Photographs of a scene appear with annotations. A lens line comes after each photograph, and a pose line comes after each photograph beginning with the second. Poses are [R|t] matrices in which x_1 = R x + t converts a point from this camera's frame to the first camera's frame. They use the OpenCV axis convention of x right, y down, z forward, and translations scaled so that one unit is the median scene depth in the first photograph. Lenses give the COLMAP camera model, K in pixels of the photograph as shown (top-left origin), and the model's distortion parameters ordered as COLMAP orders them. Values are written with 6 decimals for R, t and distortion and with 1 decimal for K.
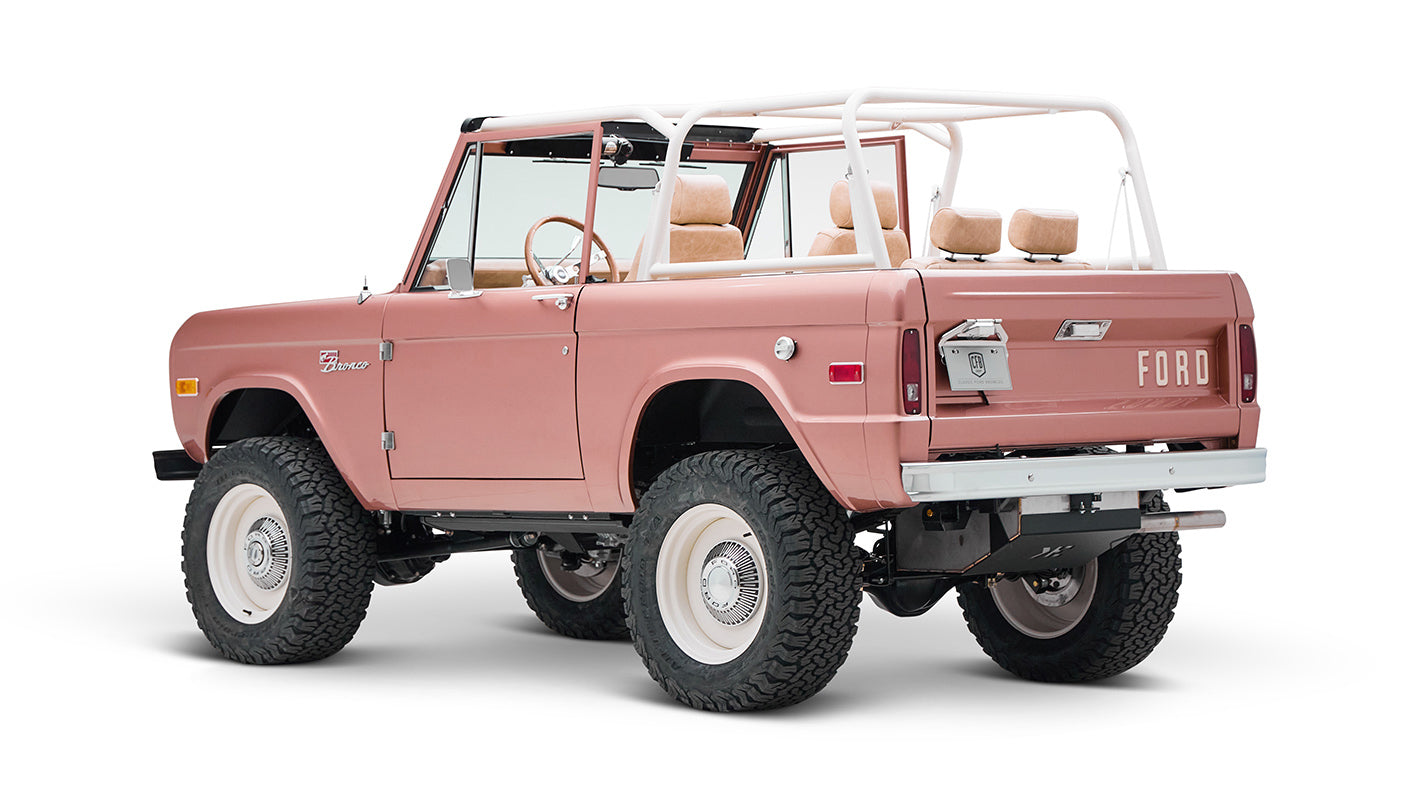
lens RADIAL K [[3346.7, 0, 587.3], [0, 3346.7, 403.0], [0, 0, 1]] dist [0.030983, -0.110393]
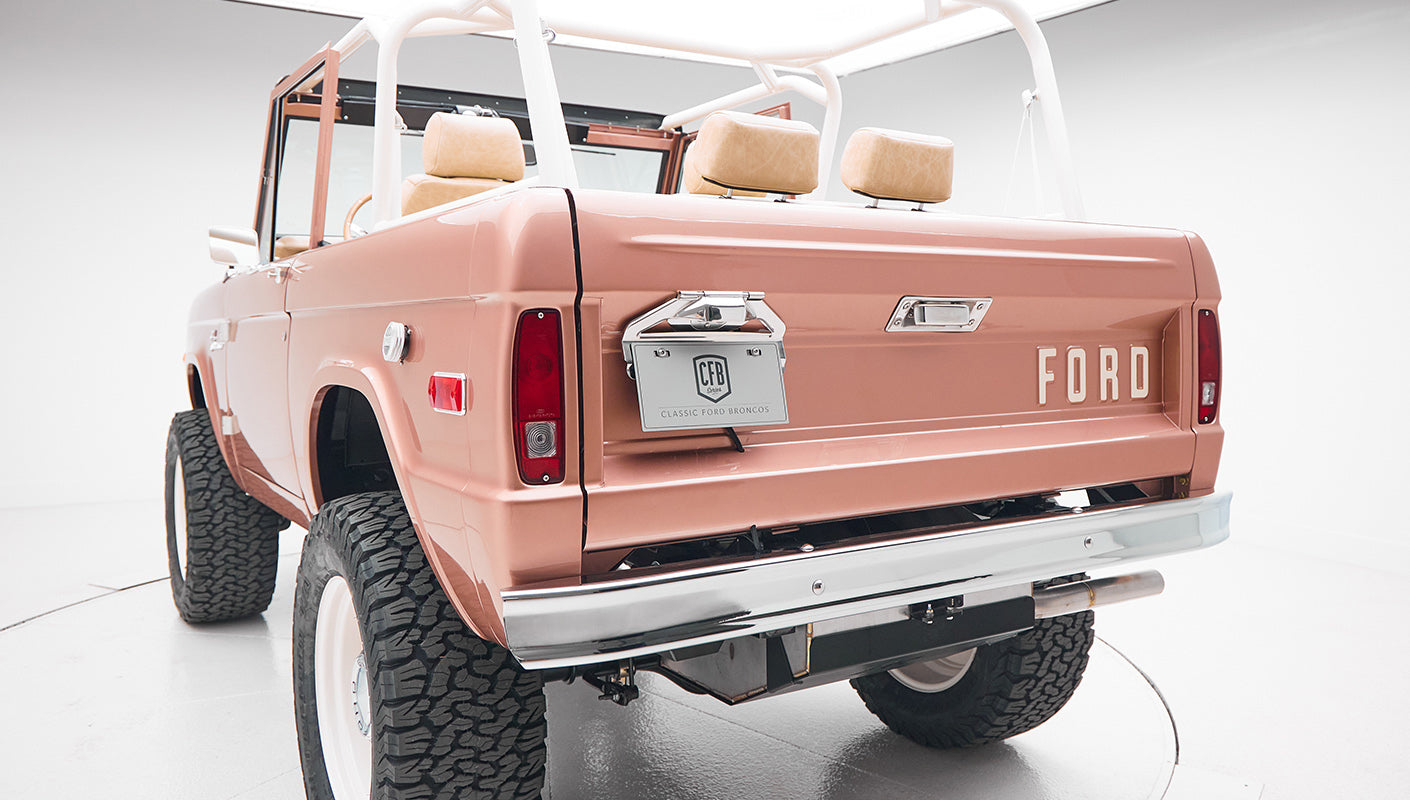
lens RADIAL K [[999.5, 0, 707.9], [0, 999.5, 397.1], [0, 0, 1]] dist [-0.000918, -0.002307]
pose [[0.984202, 0.022622, -0.175598, 0.133705], [-0.012123, 0.998086, 0.060636, -0.016783], [0.176634, -0.057550, 0.982593, 0.787692]]
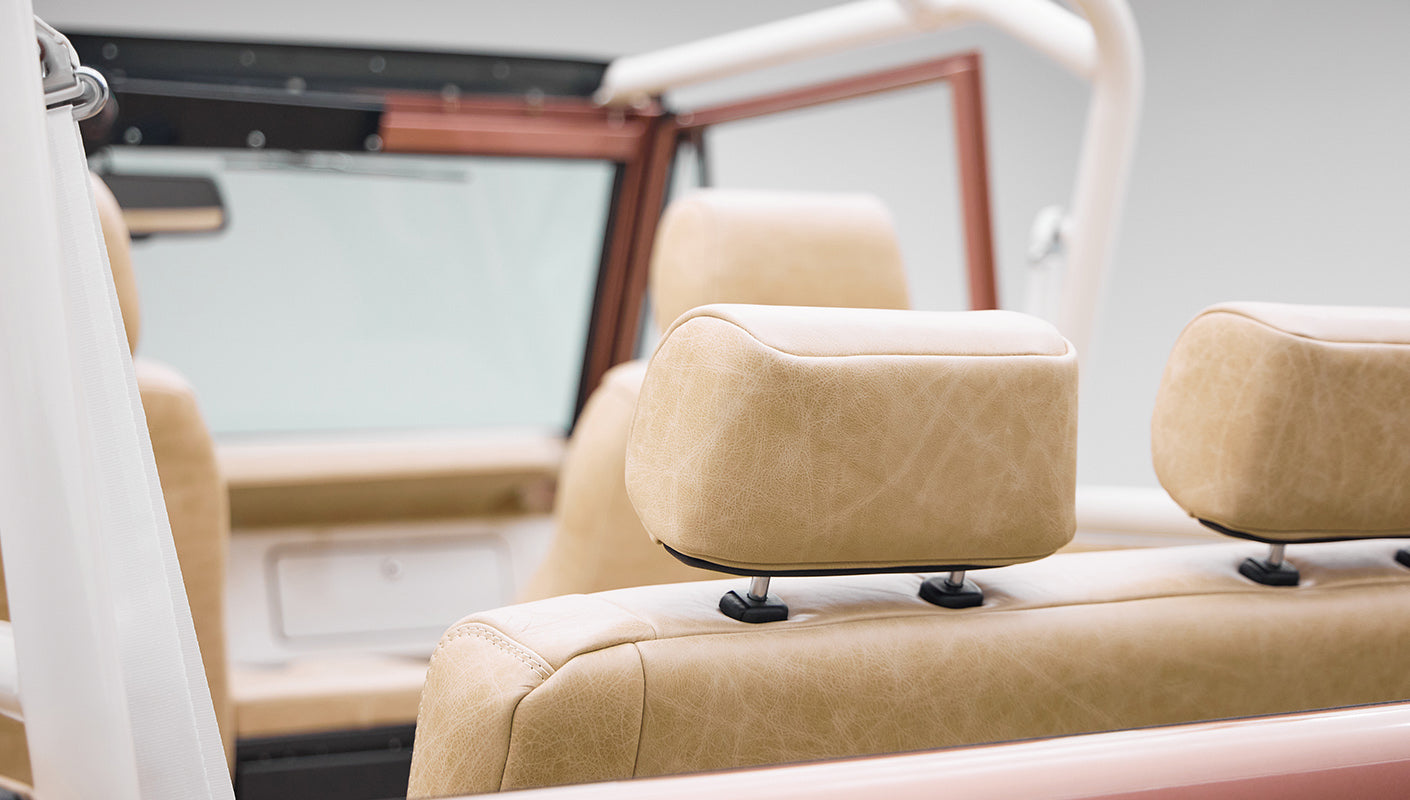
lens RADIAL K [[2487.2, 0, 705.0], [0, 2487.2, 400.0], [0, 0, 1]] dist [-0.026093, -0.082043]
pose [[0.977623, 0.002951, -0.210346, 0.128780], [-0.004179, 0.999977, -0.005391, -0.051007], [0.210325, 0.006149, 0.977612, 0.844028]]
